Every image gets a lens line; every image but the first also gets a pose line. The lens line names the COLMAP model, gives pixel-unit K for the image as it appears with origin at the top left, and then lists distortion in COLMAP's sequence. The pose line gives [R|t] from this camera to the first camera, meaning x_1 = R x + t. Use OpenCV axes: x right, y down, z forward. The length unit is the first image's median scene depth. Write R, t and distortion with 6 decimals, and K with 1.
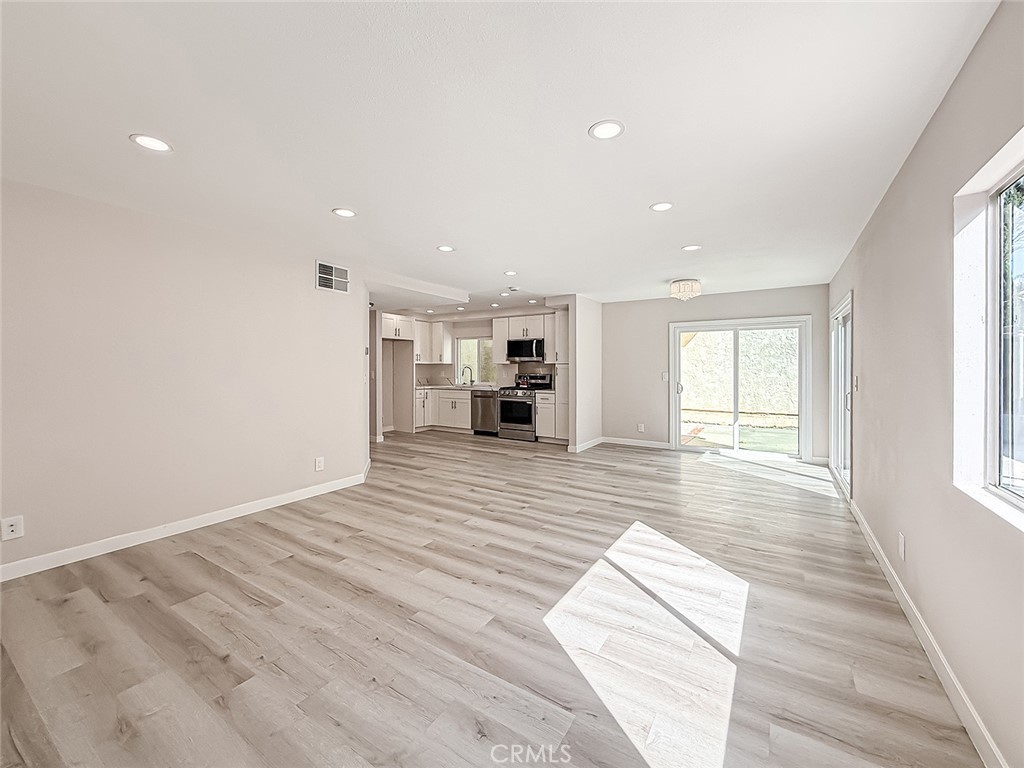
lens RADIAL K [[418.2, 0, 511.8], [0, 418.2, 366.5], [0, 0, 1]] dist [0.000593, -0.000140]
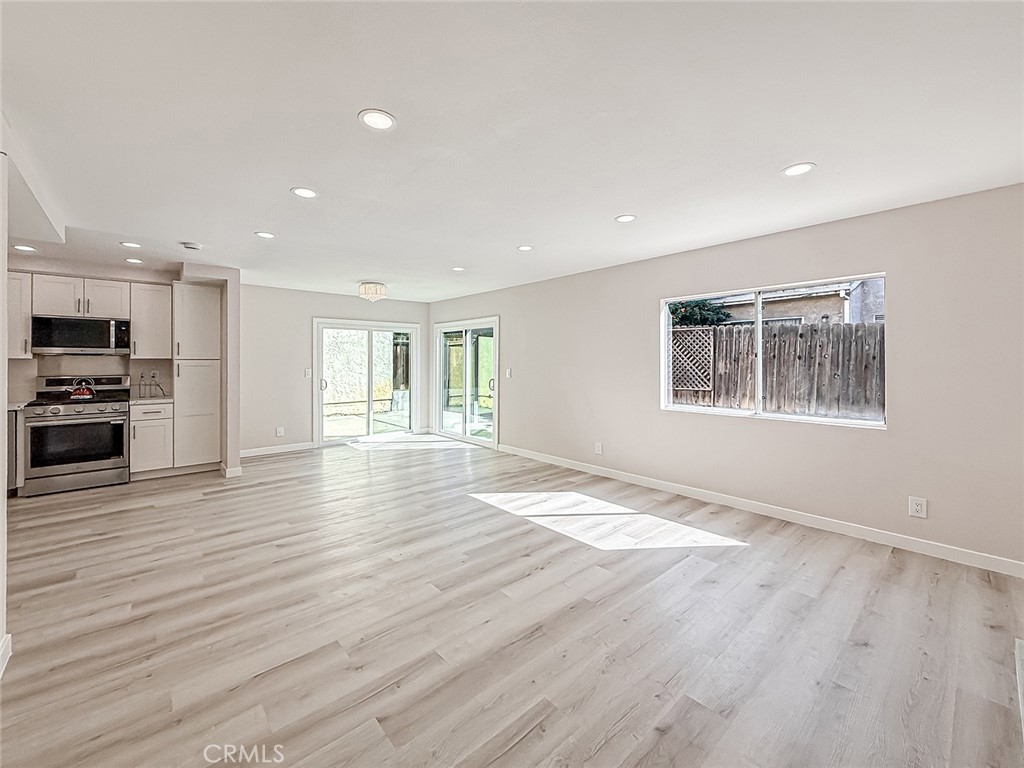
lens RADIAL K [[418.2, 0, 511.8], [0, 418.2, 366.5], [0, 0, 1]] dist [0.000593, -0.000140]
pose [[0.269927, -0.012252, 0.962803, -0.838185], [-0.002413, 0.999907, 0.013401, -0.010987], [-0.962878, -0.005940, 0.269872, 0.580575]]
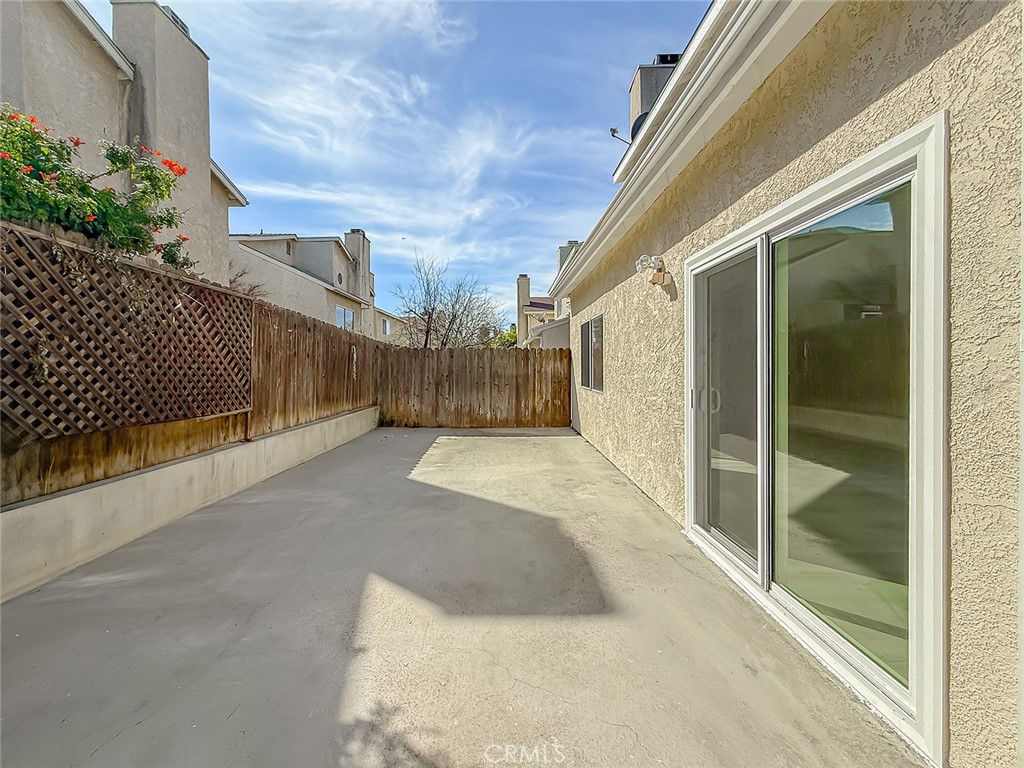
lens RADIAL K [[414.5, 0, 508.6], [0, 414.5, 378.7], [0, 0, 1]] dist [0.027815, -0.000210]
pose [[-0.836736, 0.019758, -0.547249, 1.825320], [0.007475, 0.999668, 0.024664, 0.027324], [0.547555, 0.016547, -0.836606, 1.675993]]
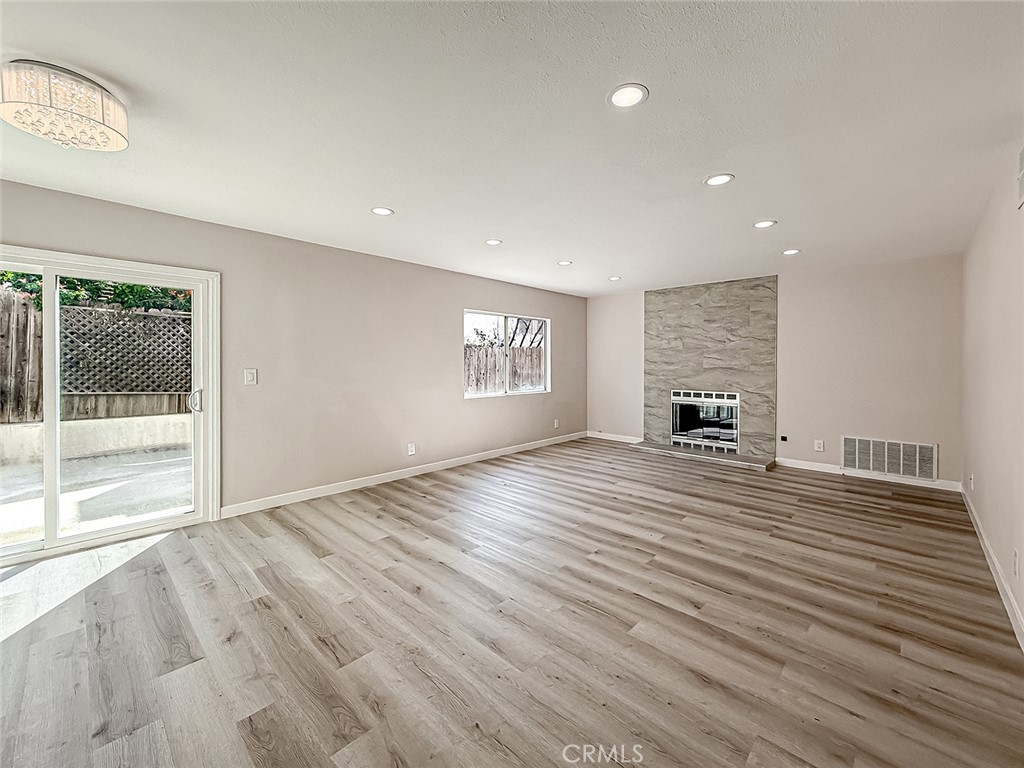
lens RADIAL K [[418.2, 0, 511.8], [0, 418.2, 366.5], [0, 0, 1]] dist [0.000593, -0.000140]
pose [[-0.981392, -0.009921, 0.191761, 0.042006], [-0.008561, 0.999932, 0.007916, 0.002946], [-0.191826, 0.006127, -0.981410, 1.989023]]
